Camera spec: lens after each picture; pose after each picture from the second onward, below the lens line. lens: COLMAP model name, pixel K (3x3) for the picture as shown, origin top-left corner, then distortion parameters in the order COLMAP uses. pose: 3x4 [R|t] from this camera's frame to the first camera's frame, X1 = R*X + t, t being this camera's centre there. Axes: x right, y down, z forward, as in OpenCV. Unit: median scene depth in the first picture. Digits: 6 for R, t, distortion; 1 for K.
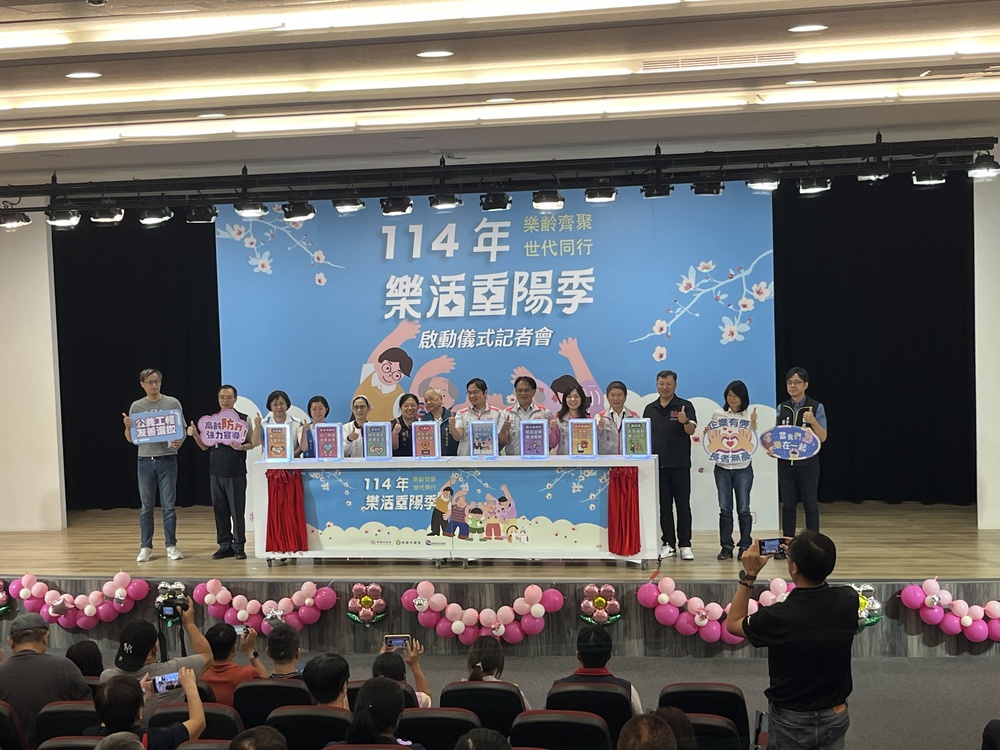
lens RADIAL K [[1437.2, 0, 500.0], [0, 1437.2, 379.1], [0, 0, 1]] dist [0.113549, 0.000000]
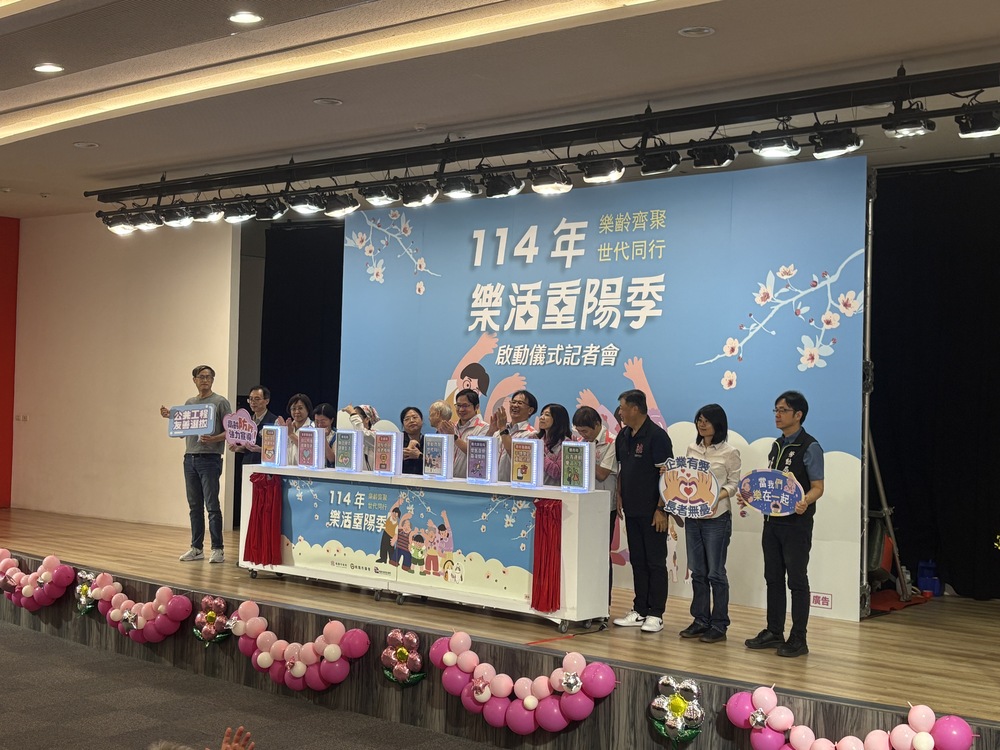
lens RADIAL K [[1326.3, 0, 500.4], [0, 1326.3, 372.4], [0, 0, 1]] dist [0.141887, 0.000000]
pose [[0.863724, 0.045433, -0.501912, 0.399649], [-0.082107, 0.995307, -0.051200, 0.028393], [0.497231, 0.085433, 0.863402, 0.316870]]
